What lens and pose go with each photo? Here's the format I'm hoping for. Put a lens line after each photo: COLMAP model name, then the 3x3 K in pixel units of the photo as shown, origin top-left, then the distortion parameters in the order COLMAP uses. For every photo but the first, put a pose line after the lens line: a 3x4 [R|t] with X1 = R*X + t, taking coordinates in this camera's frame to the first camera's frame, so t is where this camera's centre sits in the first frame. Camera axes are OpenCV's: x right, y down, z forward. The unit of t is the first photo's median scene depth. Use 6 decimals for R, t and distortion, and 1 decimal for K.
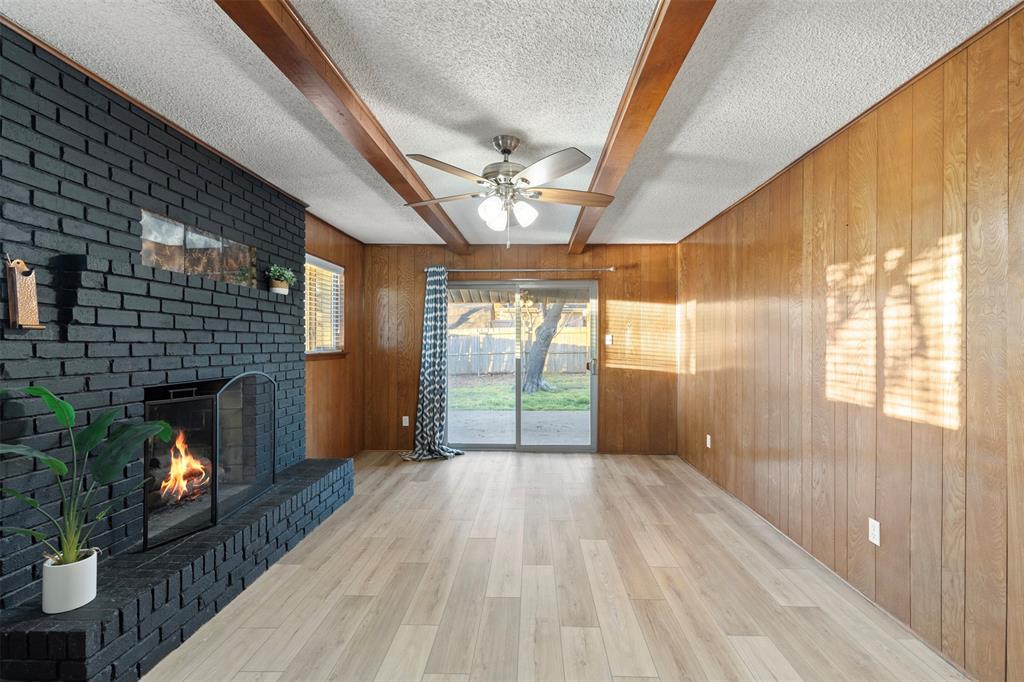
lens RADIAL K [[462.1, 0, 515.3], [0, 462.1, 344.4], [0, 0, 1]] dist [0.009796, -0.001082]
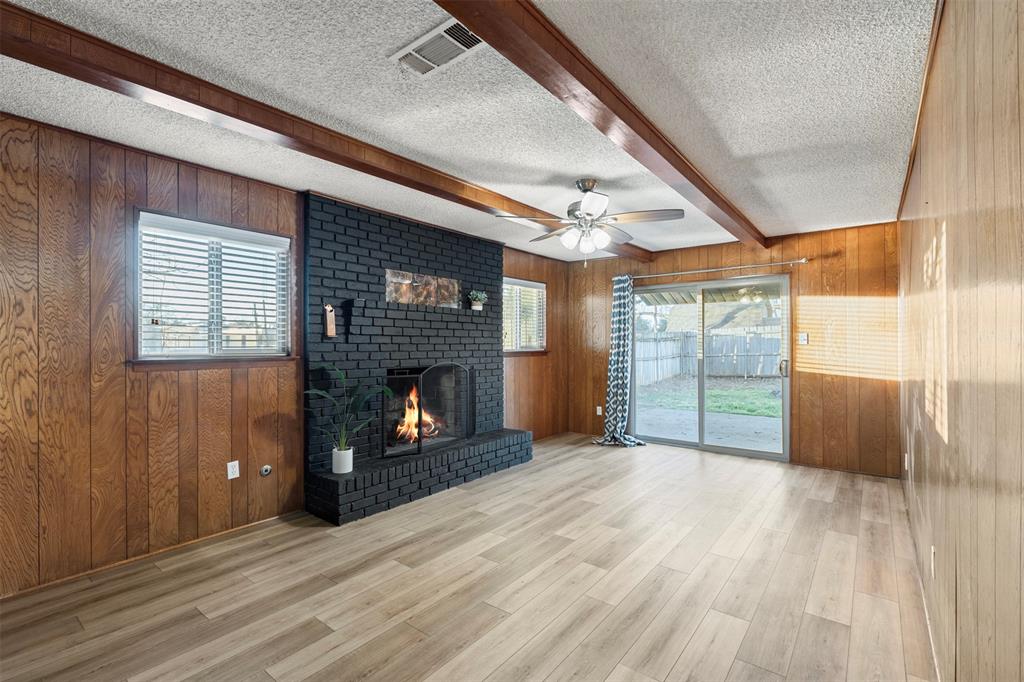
lens RADIAL K [[462.1, 0, 512.5], [0, 462.1, 340.6], [0, 0, 1]] dist [0.009796, -0.001082]
pose [[0.805132, -0.007232, -0.593051, 0.312608], [0.001621, 0.999949, -0.009993, 0.001352], [0.593093, 0.007085, 0.805103, -0.070999]]
